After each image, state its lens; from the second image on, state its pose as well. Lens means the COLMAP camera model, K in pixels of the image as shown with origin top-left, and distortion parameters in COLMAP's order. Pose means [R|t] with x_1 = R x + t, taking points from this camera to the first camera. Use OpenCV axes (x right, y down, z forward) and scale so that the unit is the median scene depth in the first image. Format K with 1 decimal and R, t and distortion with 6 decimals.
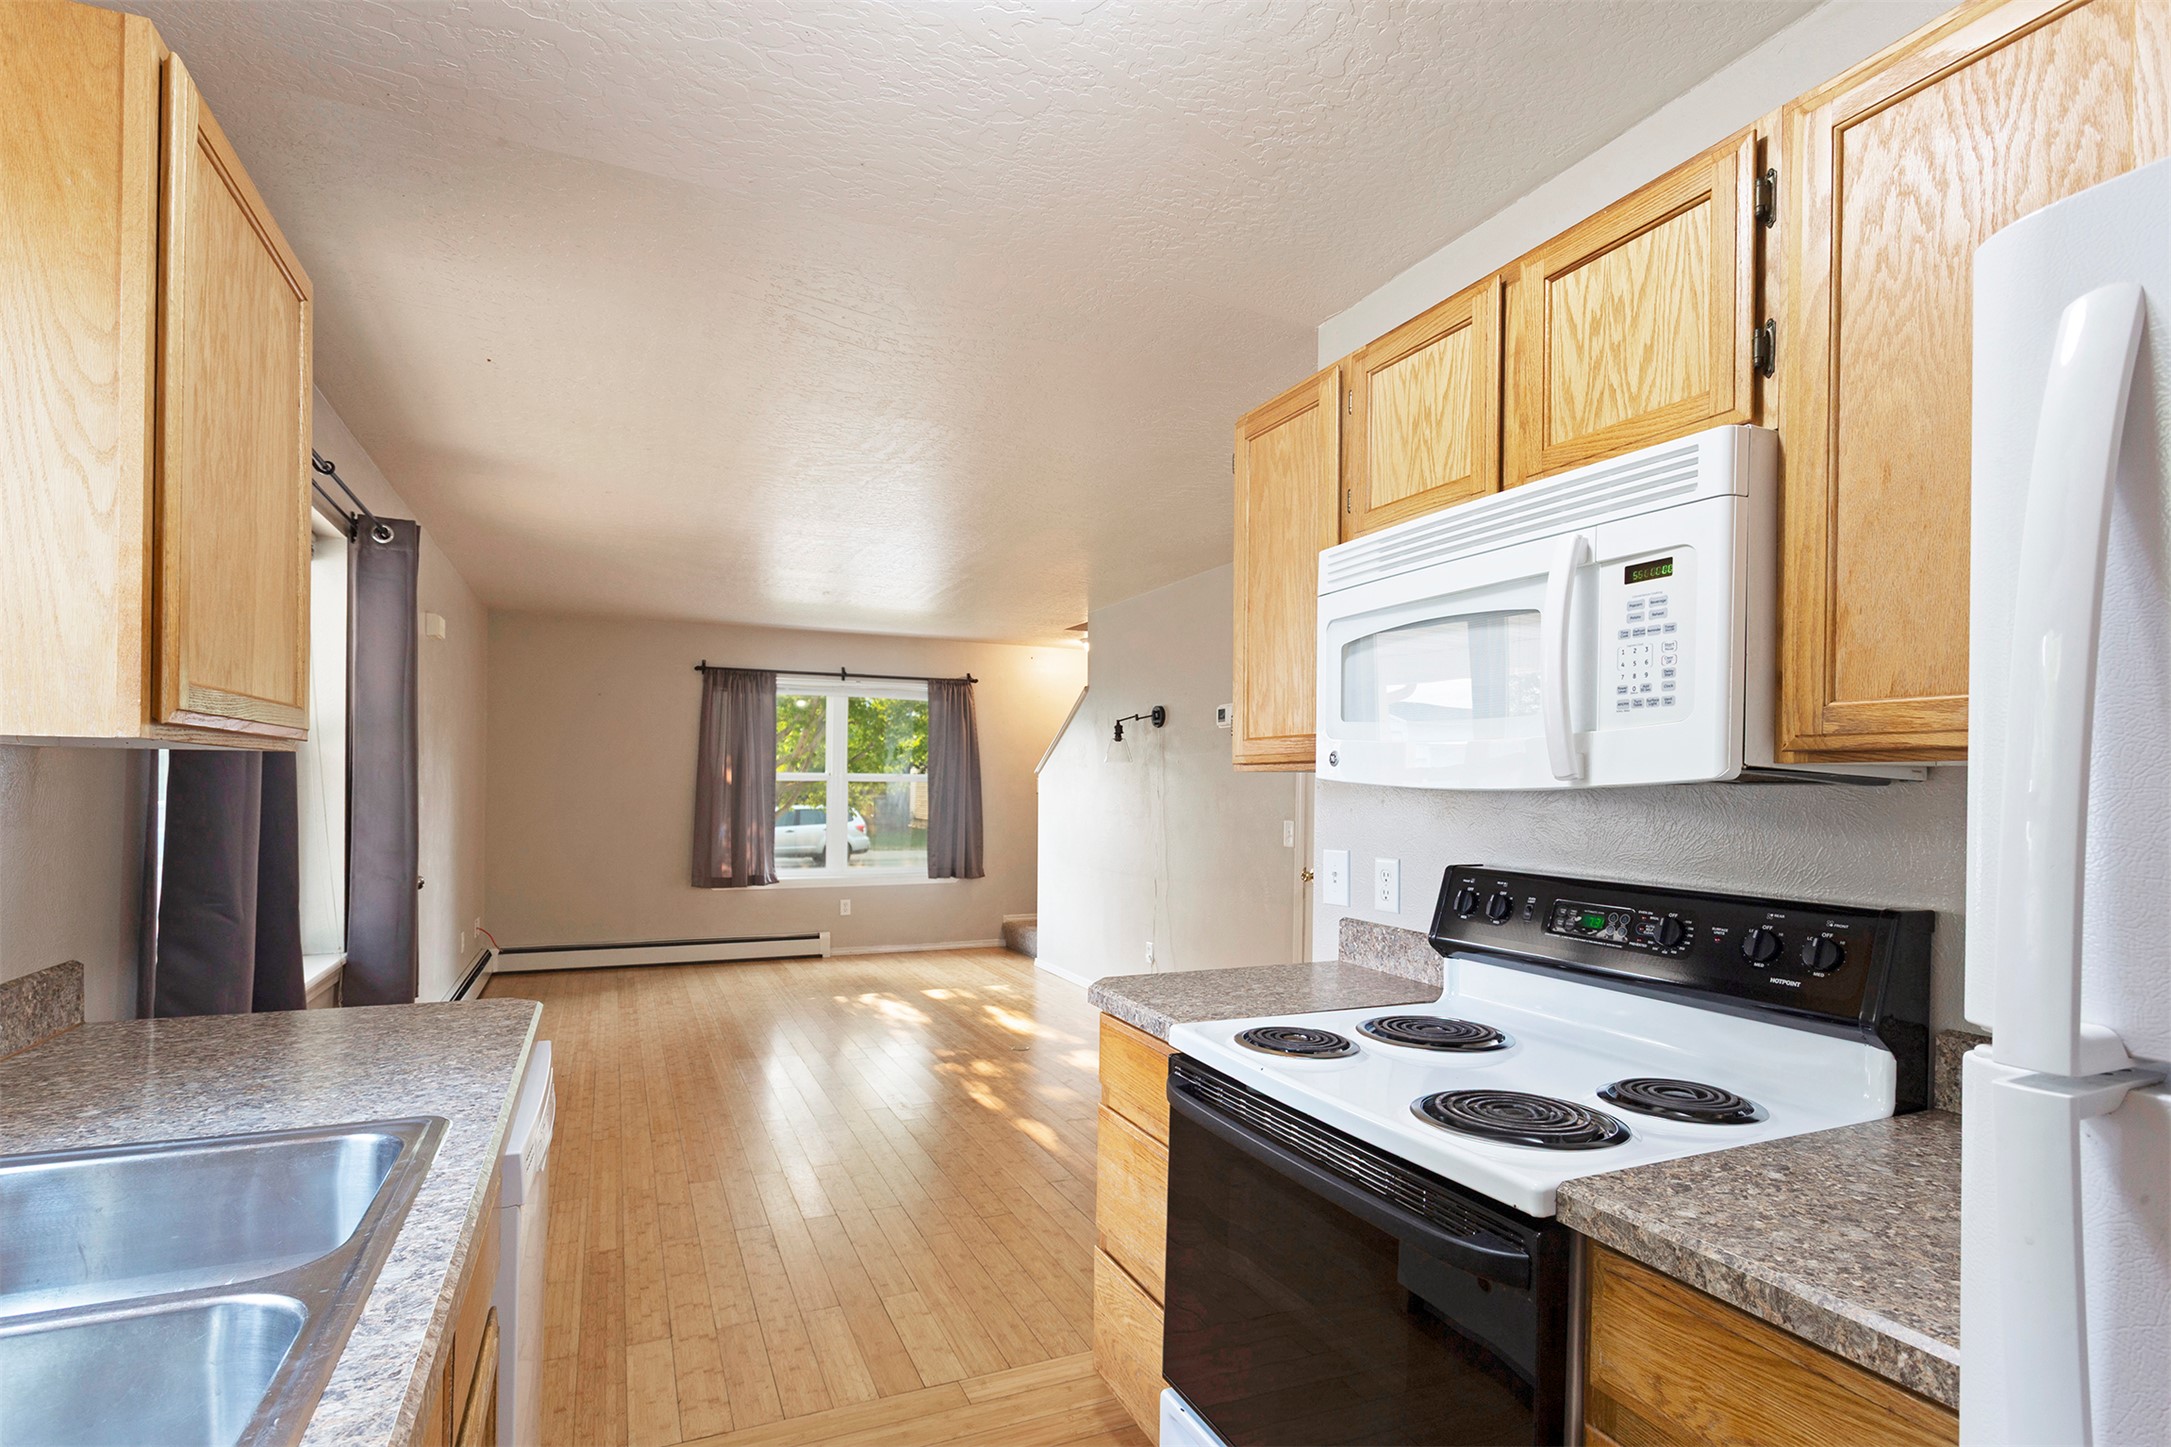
lens RADIAL K [[1015.5, 0, 1123.6], [0, 1015.5, 818.7], [0, 0, 1]] dist [-0.016195, -0.000477]
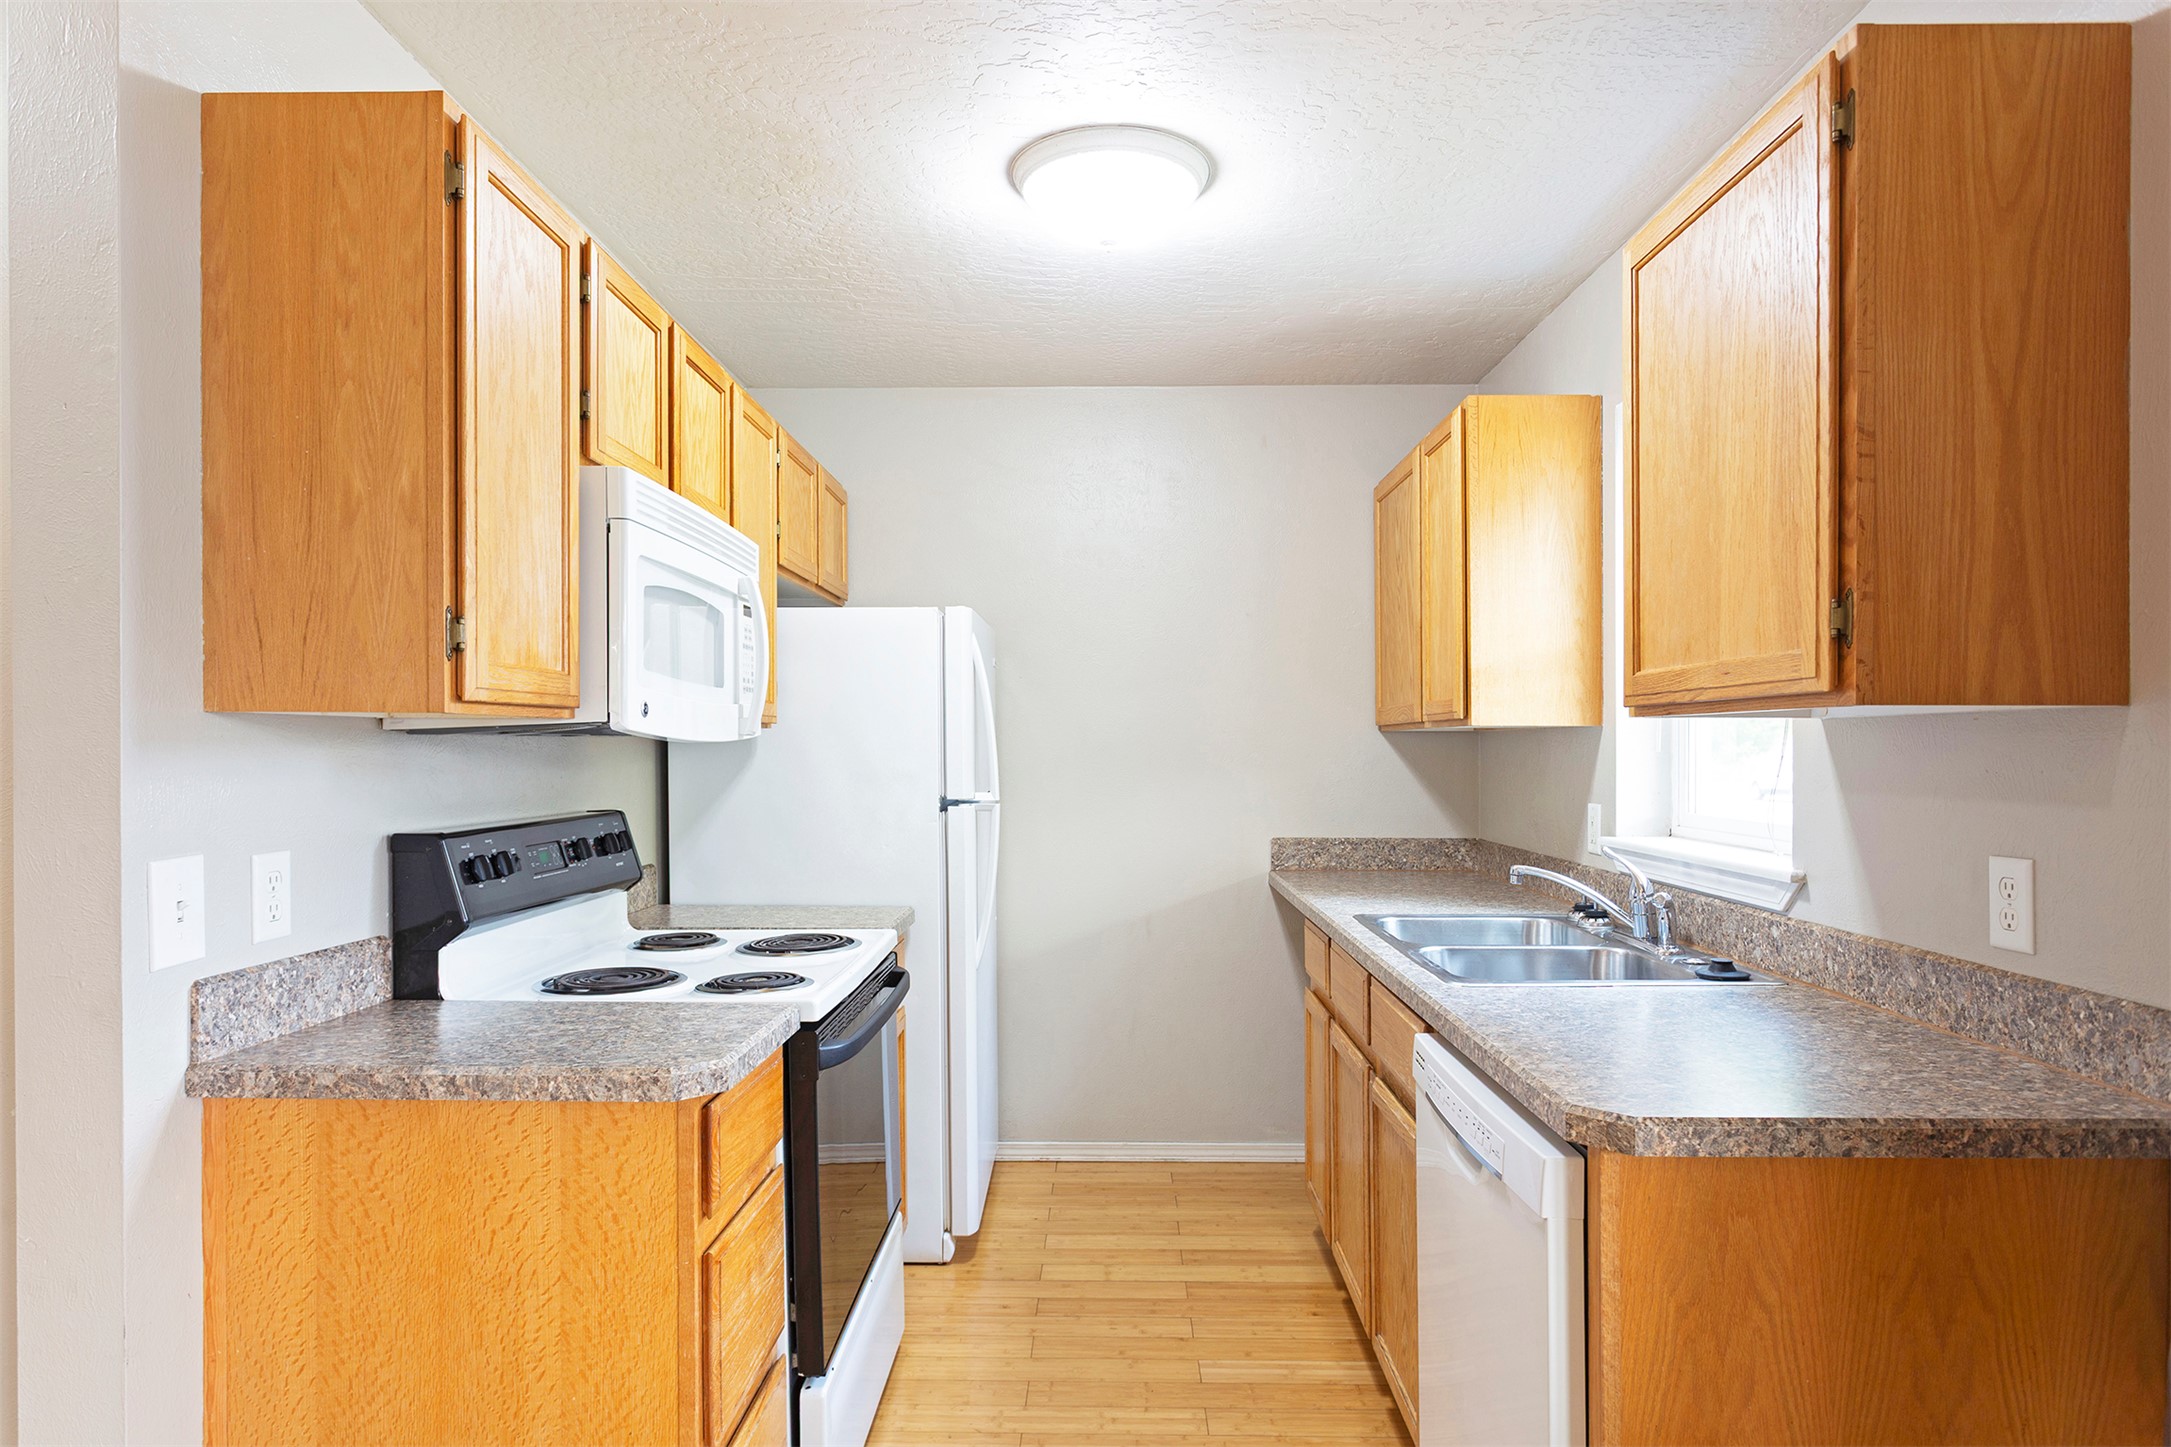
lens RADIAL K [[1244.1, 0, 1077.0], [0, 1244.1, 747.7], [0, 0, 1]] dist [-0.001658, 0.000177]
pose [[-0.881982, -0.015991, 0.471011, -0.173422], [0.000932, 0.999363, 0.035673, -0.016478], [-0.471282, 0.031902, -0.881406, 0.465291]]
